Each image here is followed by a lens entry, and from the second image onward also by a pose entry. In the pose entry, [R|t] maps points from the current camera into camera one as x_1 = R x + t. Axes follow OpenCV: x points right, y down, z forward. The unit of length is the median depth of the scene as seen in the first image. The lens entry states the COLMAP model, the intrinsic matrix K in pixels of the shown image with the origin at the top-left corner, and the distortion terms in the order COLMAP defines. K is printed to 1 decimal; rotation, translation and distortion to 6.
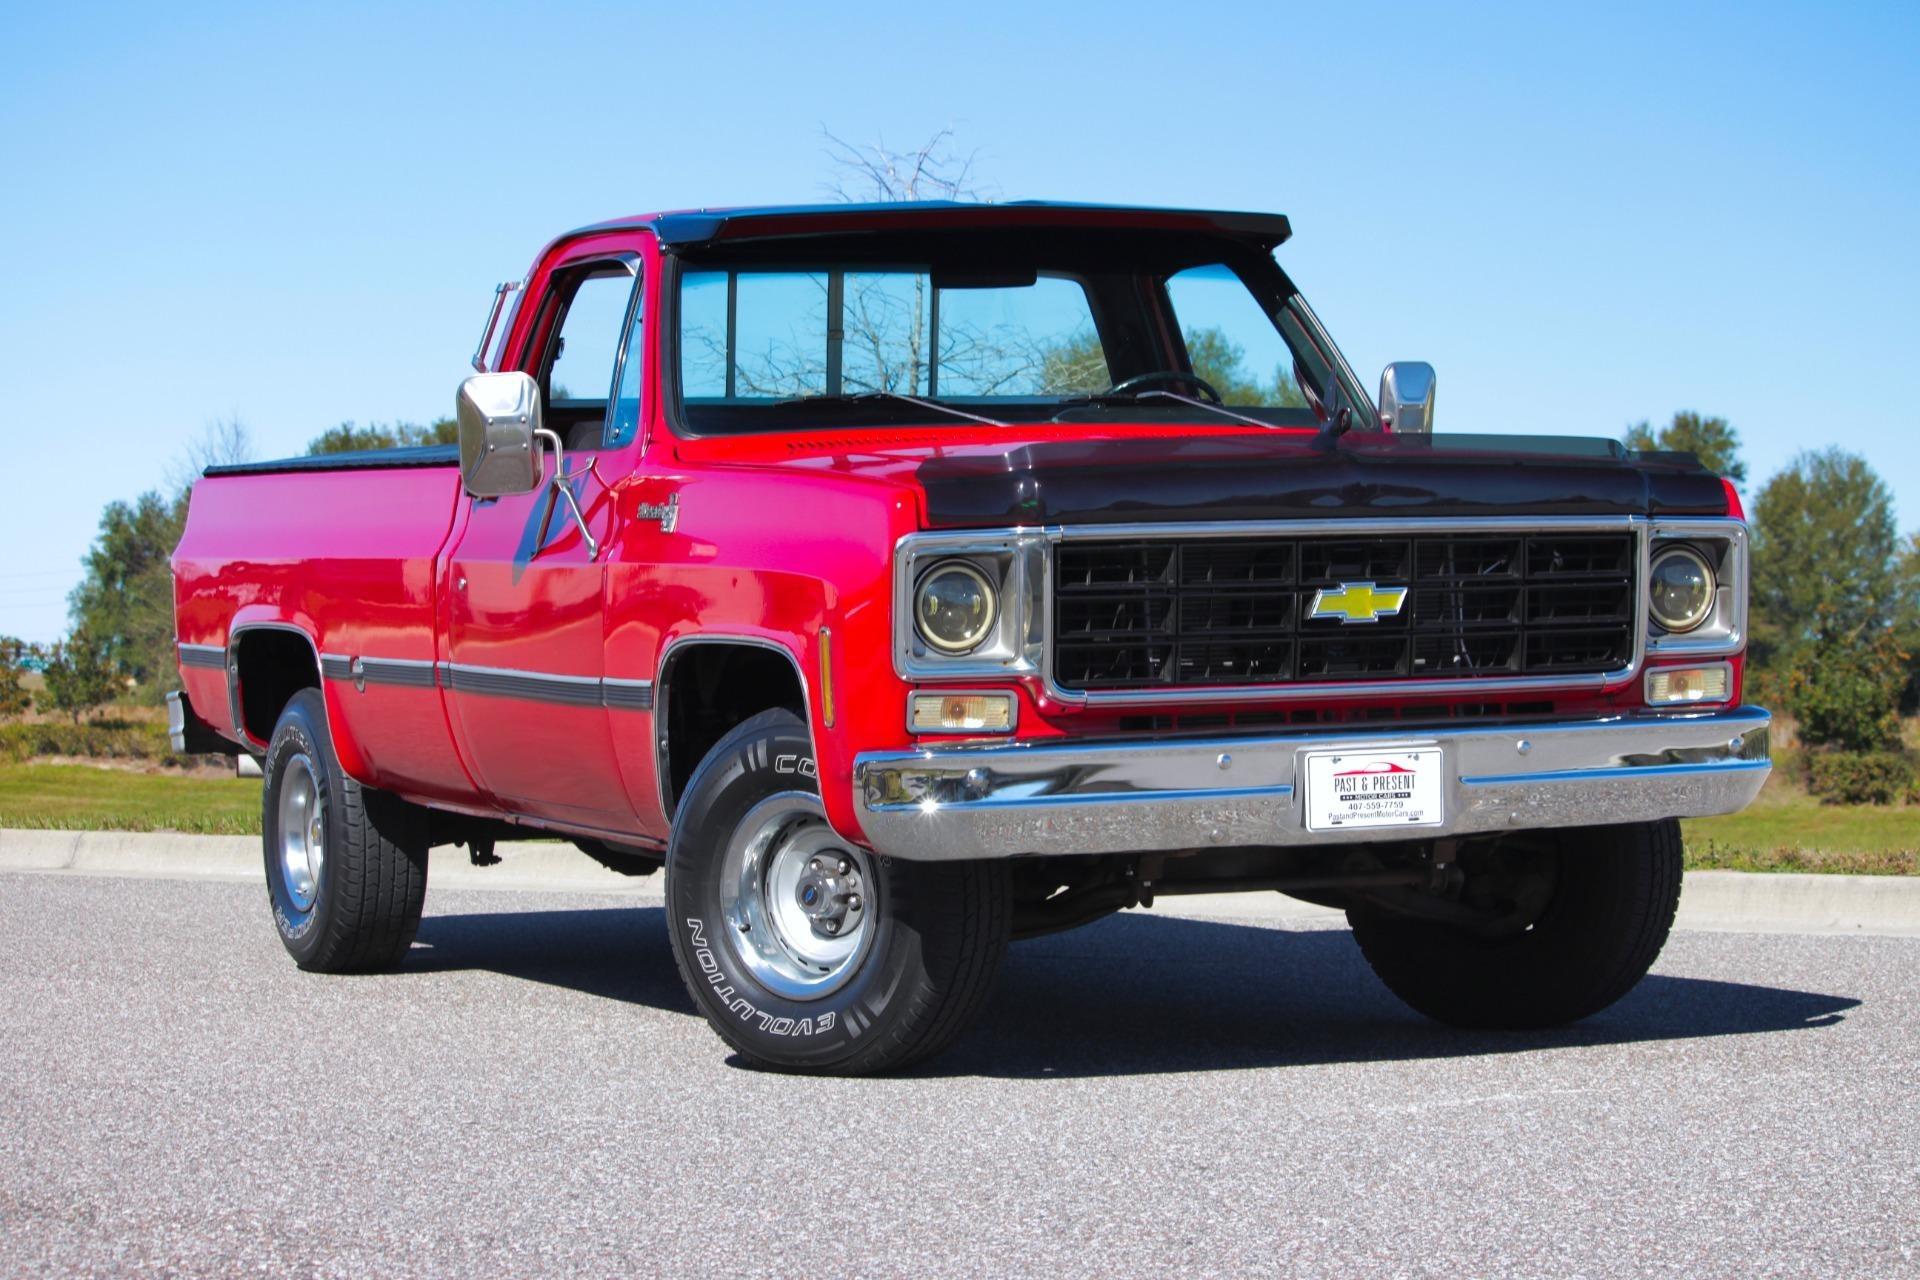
lens RADIAL K [[5029.6, 0, 956.5], [0, 5029.6, 651.9], [0, 0, 1]] dist [-0.361058, 0.000000]
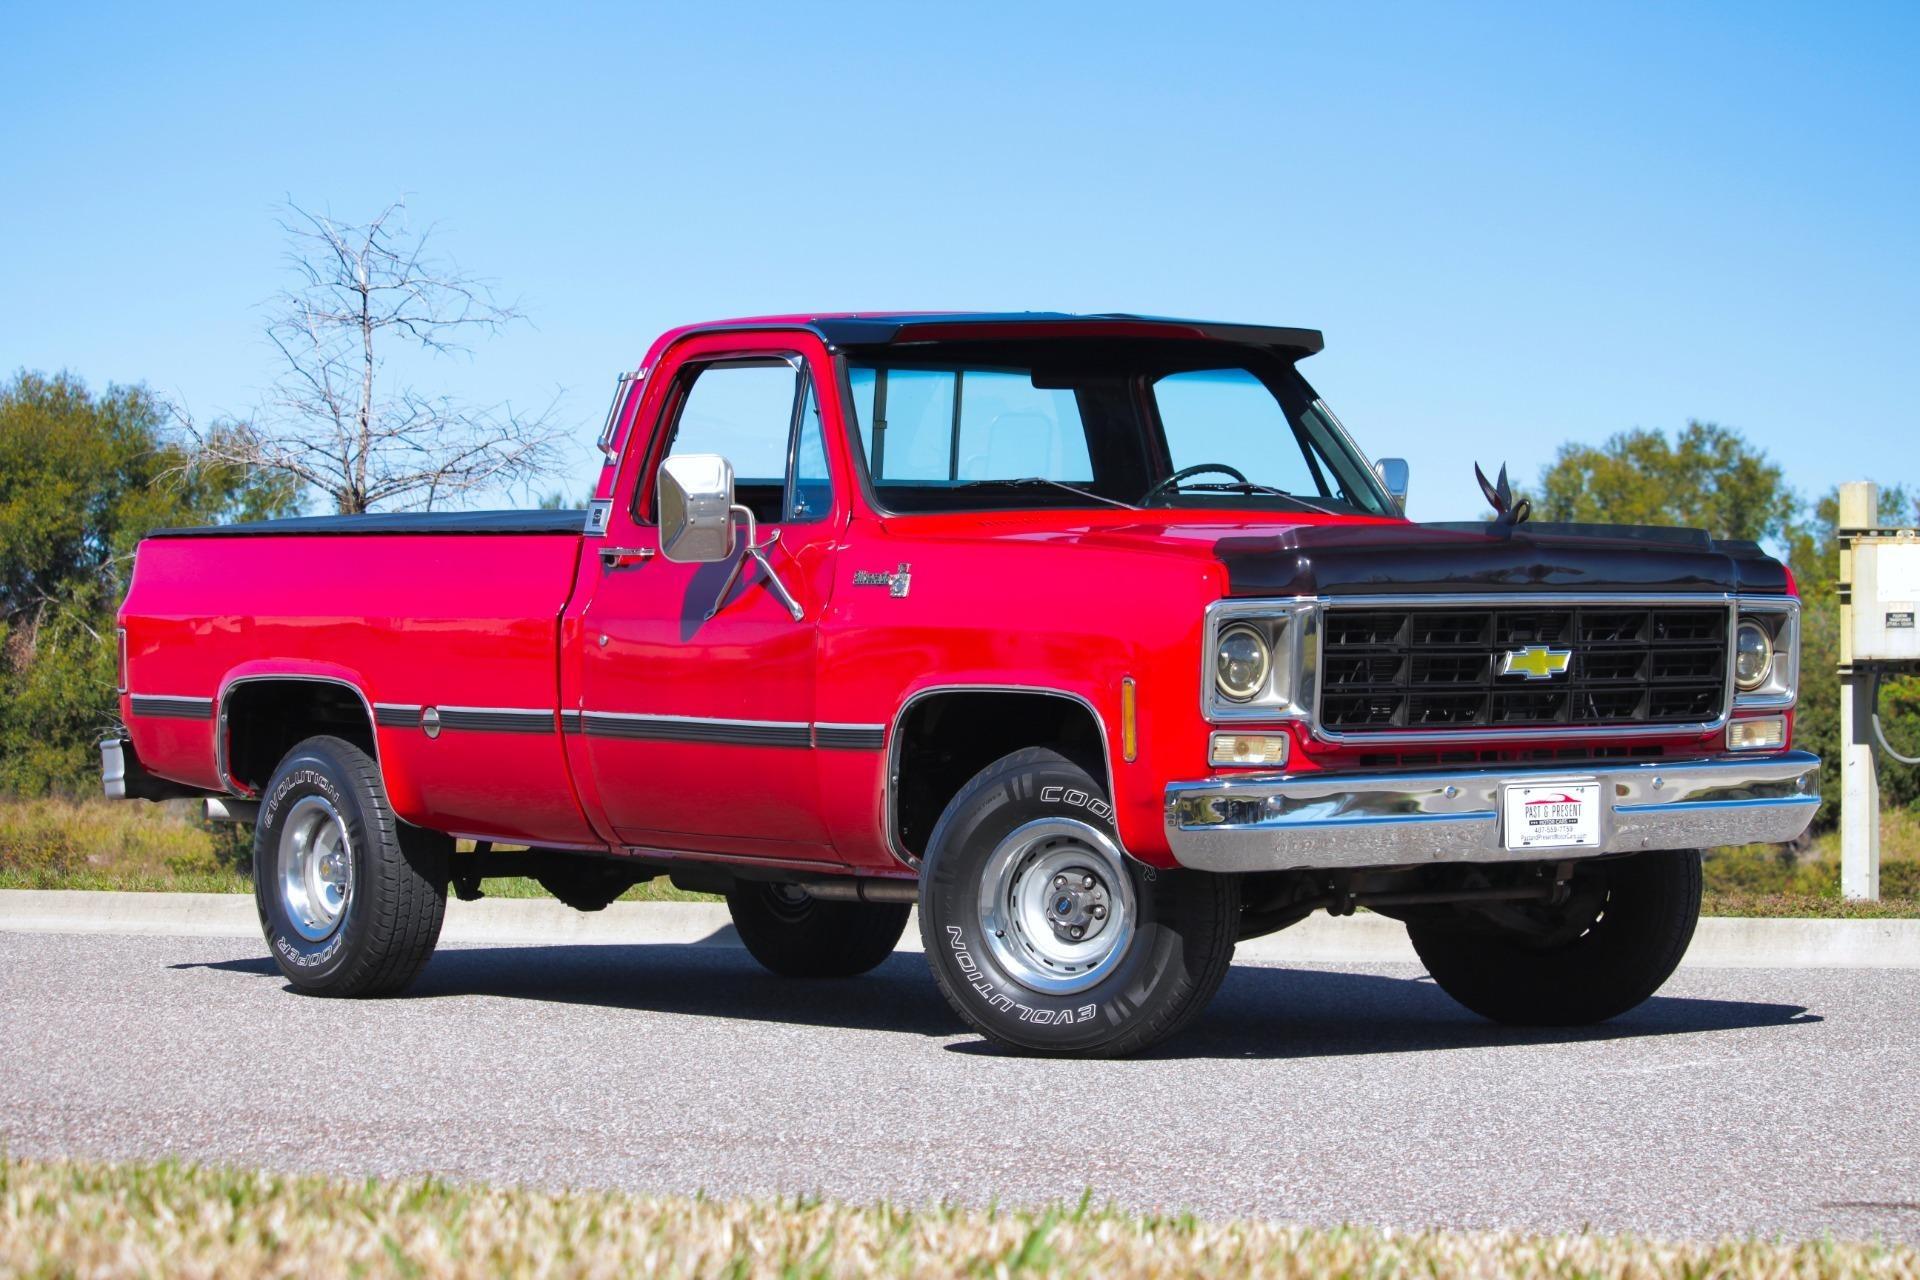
lens RADIAL K [[5560.1, 0, 963.6], [0, 5560.1, 628.2], [0, 0, 1]] dist [-0.280831, 0.000000]
pose [[0.975943, 0.012283, 0.217678, -0.338036], [-0.007758, 0.999736, -0.021632, 0.011671], [-0.217886, 0.019423, 0.975781, -0.270698]]
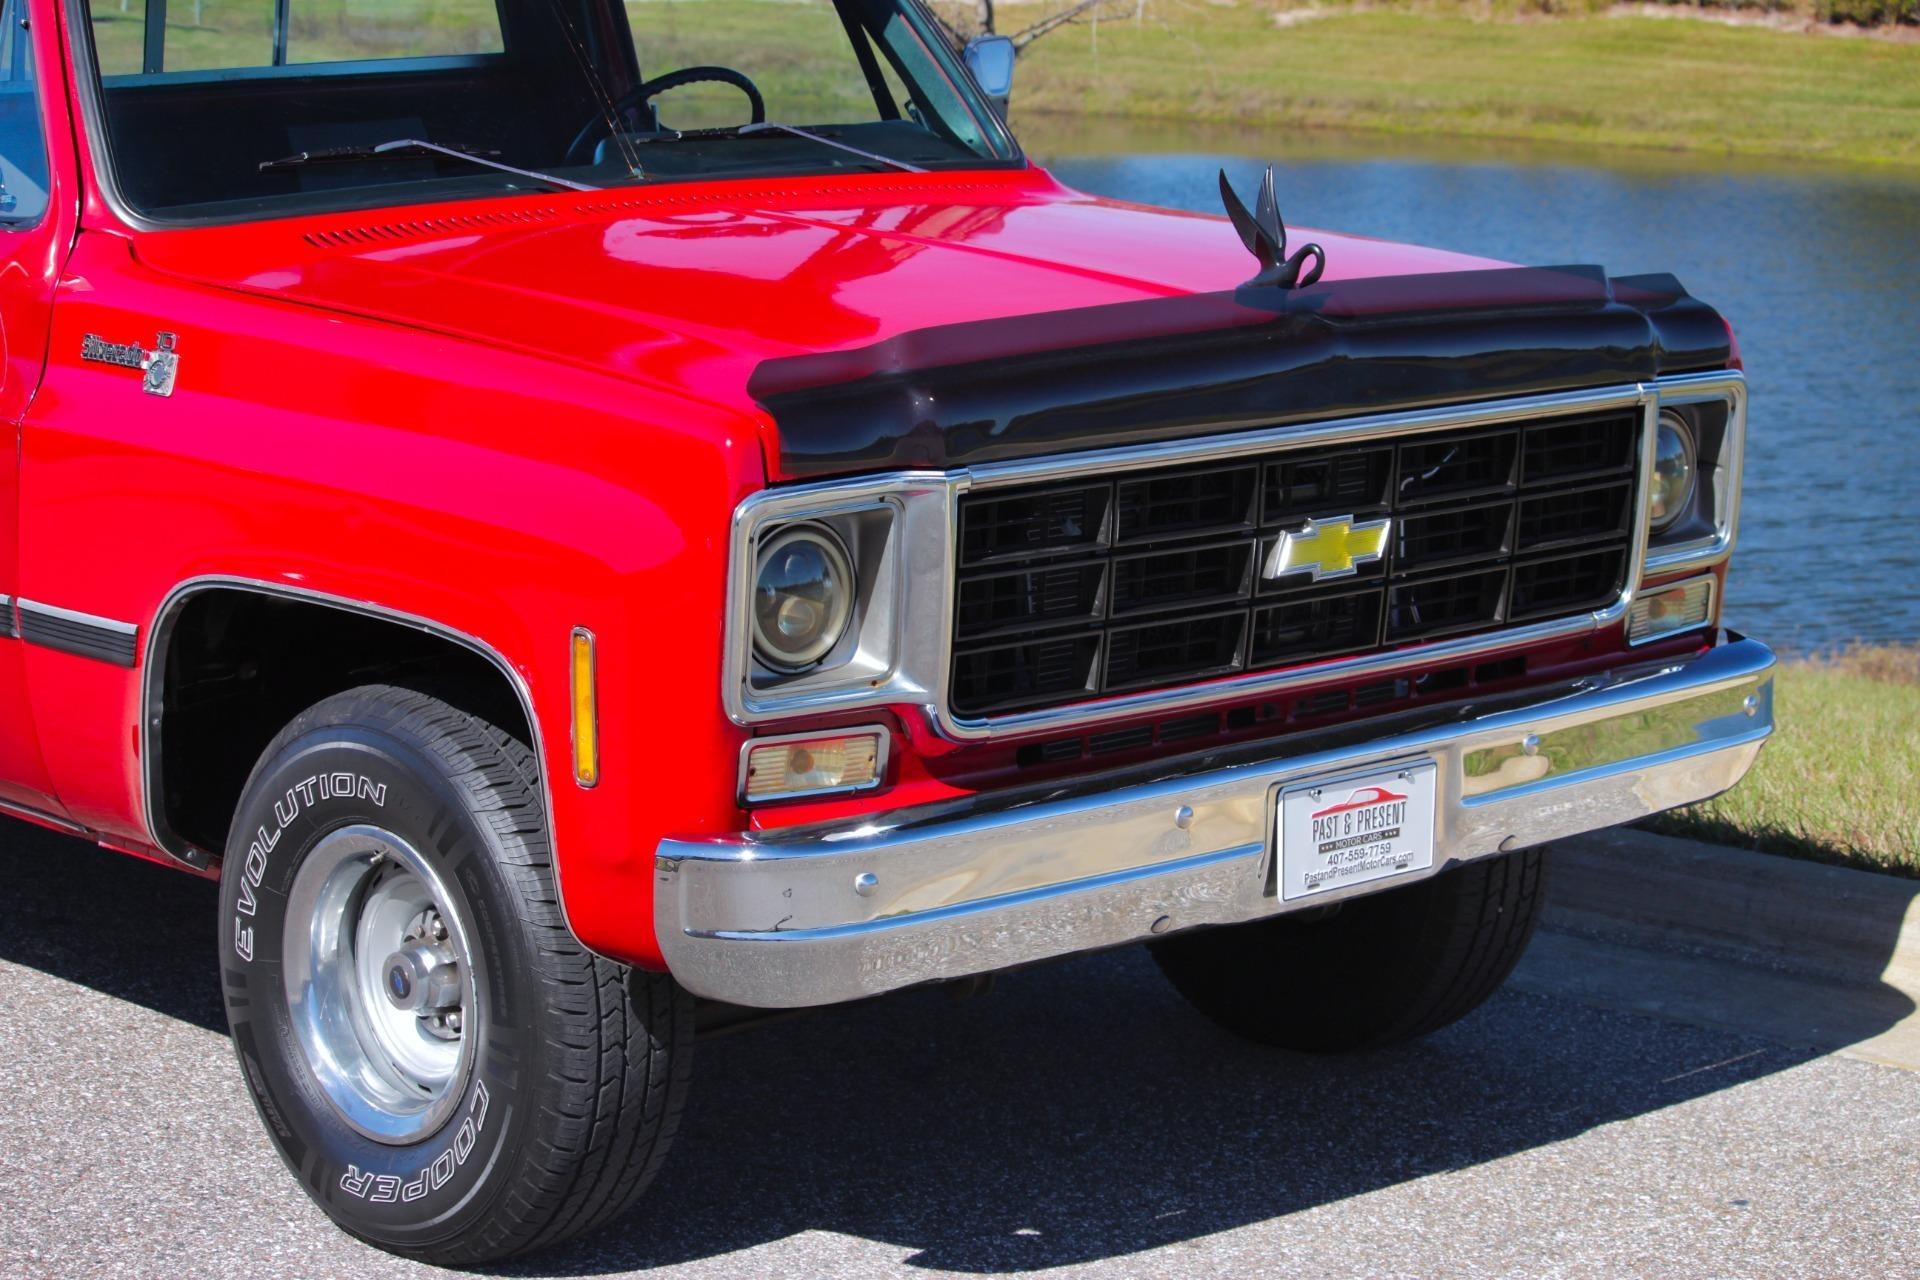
lens RADIAL K [[4917.2, 0, 960.2], [0, 4917.2, 638.6], [0, 0, 1]] dist [-0.383693, 0.000000]
pose [[0.942852, -0.033404, 0.331535, -0.175215], [-0.015619, 0.989438, 0.144111, -0.087680], [-0.332847, -0.141053, 0.932372, 0.403565]]
